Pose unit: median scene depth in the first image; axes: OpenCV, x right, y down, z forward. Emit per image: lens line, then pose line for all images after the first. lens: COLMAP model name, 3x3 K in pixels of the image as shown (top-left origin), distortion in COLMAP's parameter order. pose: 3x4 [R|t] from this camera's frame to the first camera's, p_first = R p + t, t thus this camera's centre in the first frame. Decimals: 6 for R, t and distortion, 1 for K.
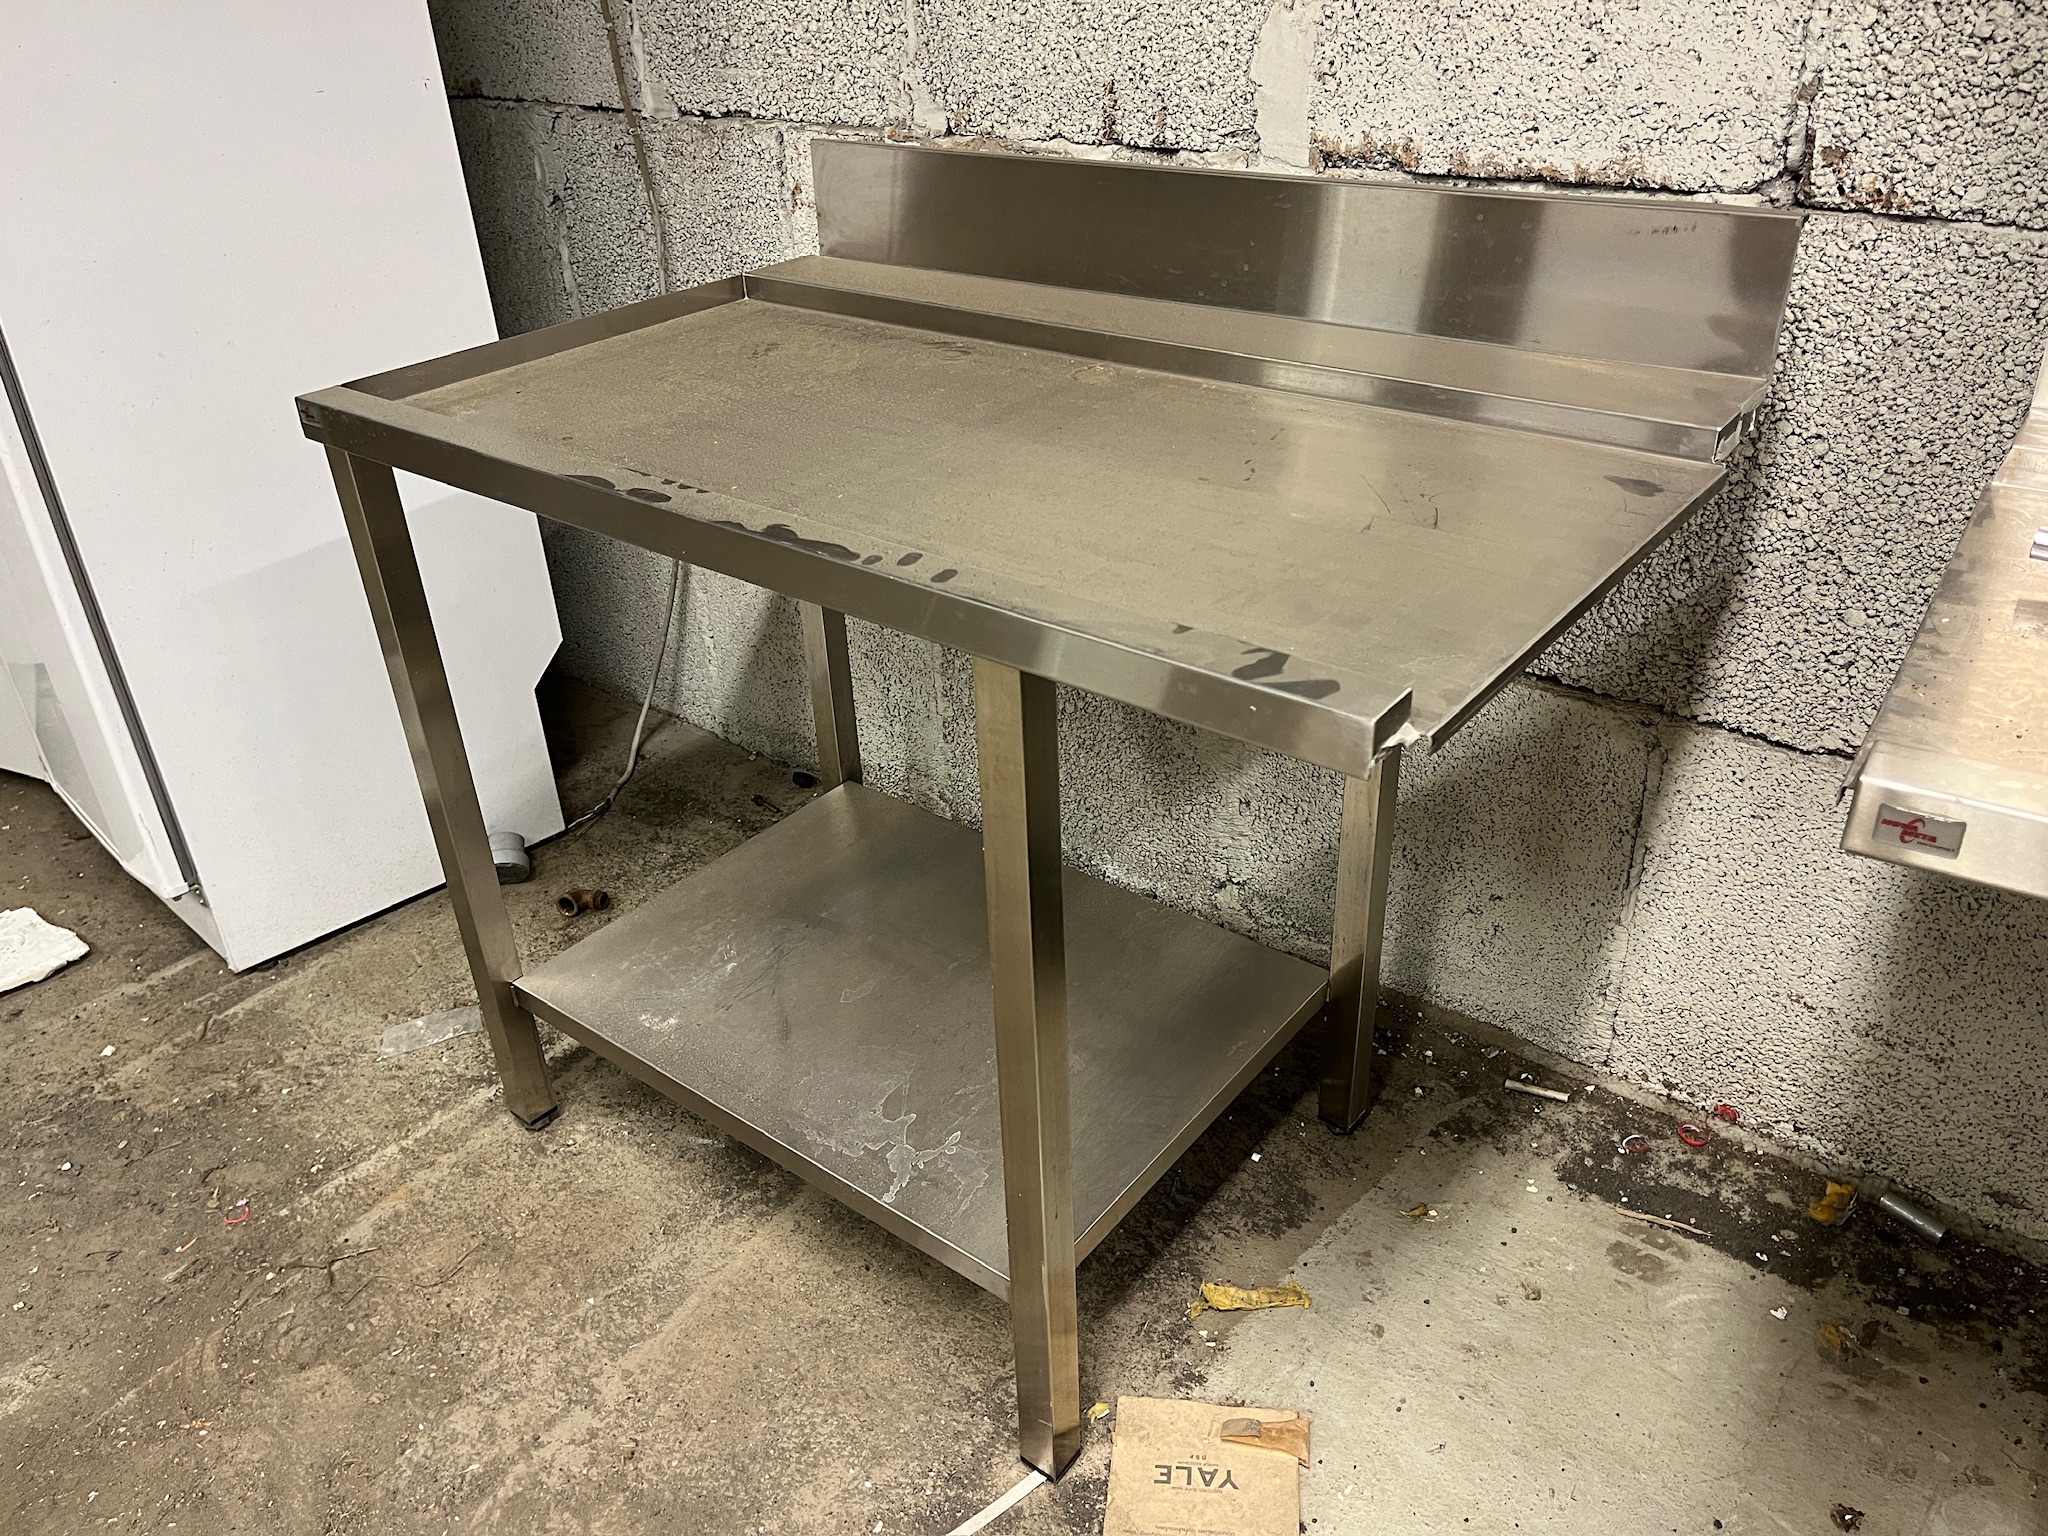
lens RADIAL K [[1544.5, 0, 1036.5], [0, 1544.5, 777.5], [0, 0, 1]] dist [0.081692, -0.120016]
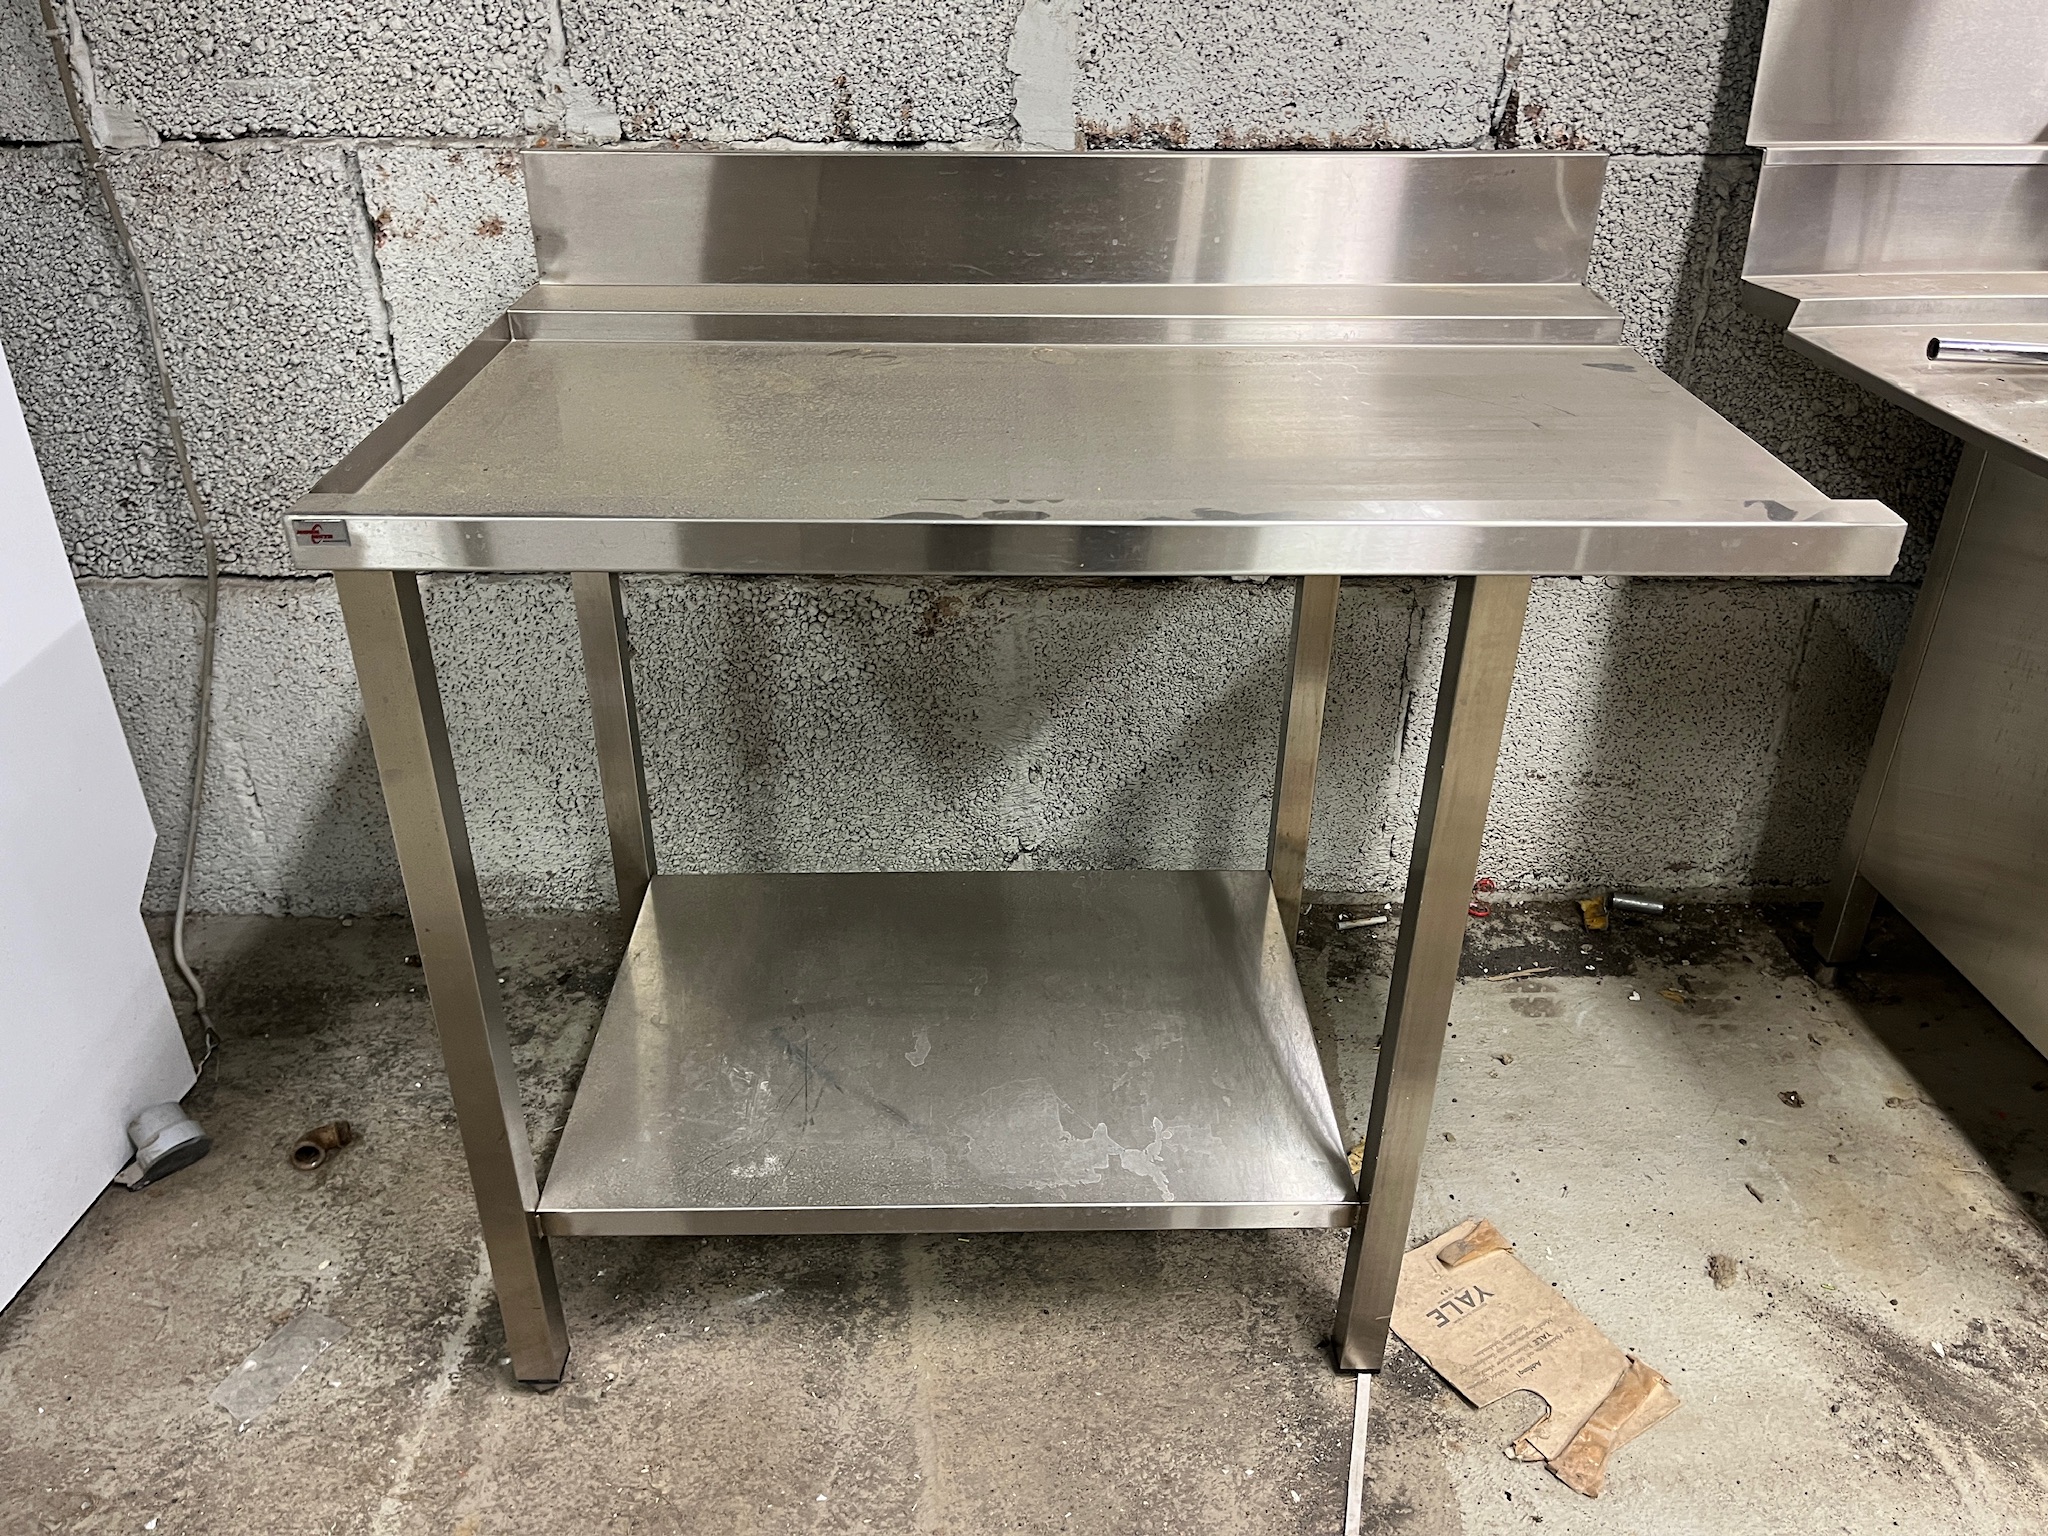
lens RADIAL K [[1544.5, 0, 1053.3], [0, 1544.5, 774.6], [0, 0, 1]] dist [0.081692, -0.120016]
pose [[0.767099, -0.276886, 0.578700, -0.573781], [0.286705, 0.954931, 0.076856, -0.071431], [-0.573899, 0.106960, 0.811911, 0.193180]]
